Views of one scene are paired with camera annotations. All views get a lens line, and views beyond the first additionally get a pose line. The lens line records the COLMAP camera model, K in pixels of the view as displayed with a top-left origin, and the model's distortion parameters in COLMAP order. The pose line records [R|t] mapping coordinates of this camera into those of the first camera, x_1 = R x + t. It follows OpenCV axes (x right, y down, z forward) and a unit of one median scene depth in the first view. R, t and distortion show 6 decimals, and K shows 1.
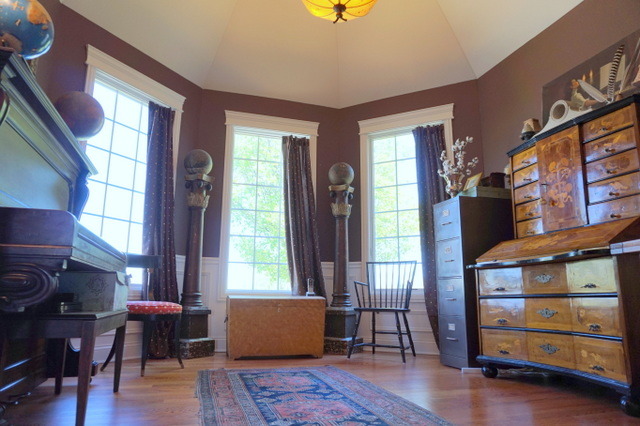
lens RADIAL K [[436.5, 0, 318.0], [0, 436.5, 214.0], [0, 0, 1]] dist [-0.017303, 0.012459]
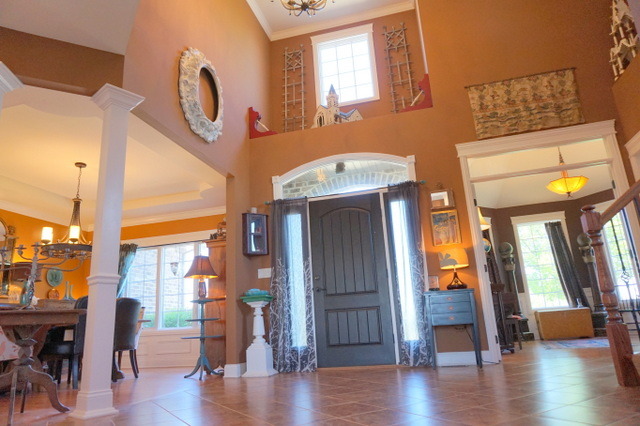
lens RADIAL K [[436.5, 0, 320.5], [0, 436.5, 215.4], [0, 0, 1]] dist [-0.017303, 0.012459]
pose [[0.850913, -0.192812, -0.488642, 0.019821], [0.174378, 0.981133, -0.083483, -0.238068], [0.495520, -0.014172, 0.868481, -1.165799]]
